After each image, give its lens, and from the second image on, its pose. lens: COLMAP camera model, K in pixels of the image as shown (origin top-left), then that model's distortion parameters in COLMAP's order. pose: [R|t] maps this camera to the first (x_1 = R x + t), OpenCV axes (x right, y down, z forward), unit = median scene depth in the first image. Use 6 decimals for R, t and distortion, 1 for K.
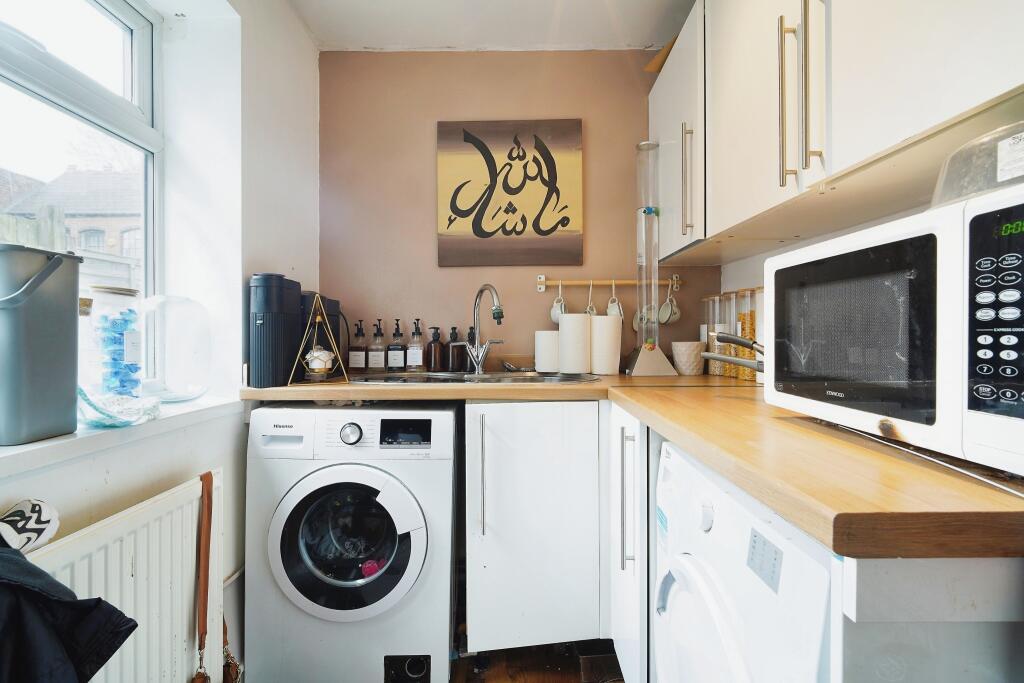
lens RADIAL K [[477.4, 0, 513.4], [0, 477.4, 345.9], [0, 0, 1]] dist [-0.002278, -0.000629]
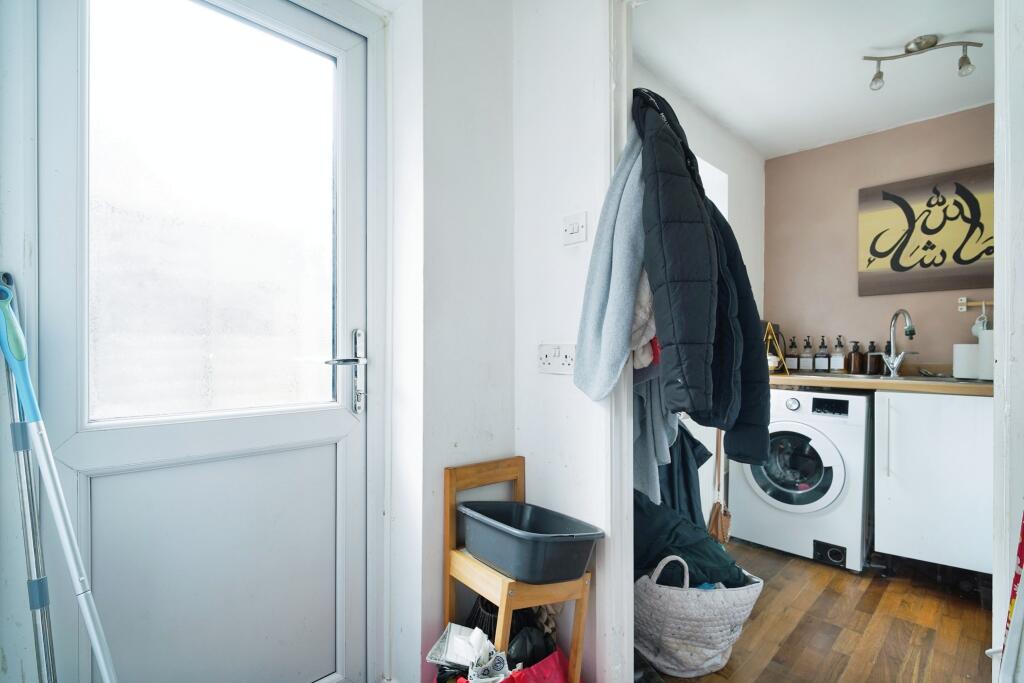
lens RADIAL K [[477.4, 0, 513.4], [0, 477.4, 345.9], [0, 0, 1]] dist [-0.002278, -0.000629]
pose [[0.695538, 0.003758, -0.718479, 0.135187], [-0.021877, 0.999633, -0.015950, 0.016649], [0.718156, 0.026812, 0.695366, -0.644083]]
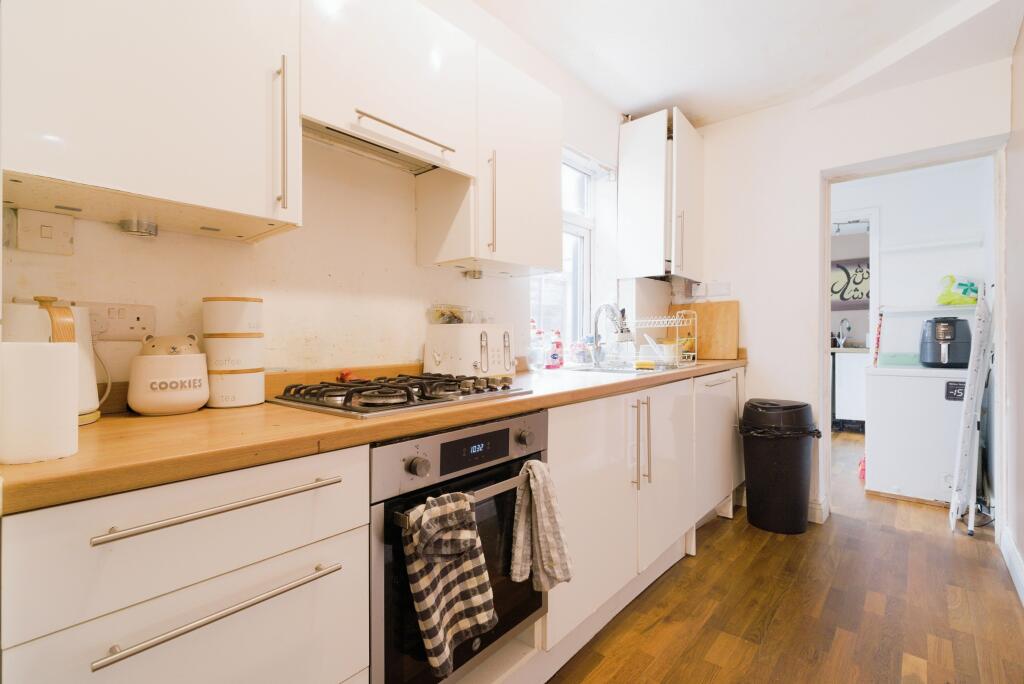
lens RADIAL K [[479.2, 0, 512.0], [0, 479.2, 342.0], [0, 0, 1]] dist [0.000989, 0.000105]
pose [[0.761696, 0.005275, -0.647913, 0.284698], [-0.014527, 0.999855, -0.008938, 0.075005], [0.647772, 0.016221, 0.761662, -2.491822]]
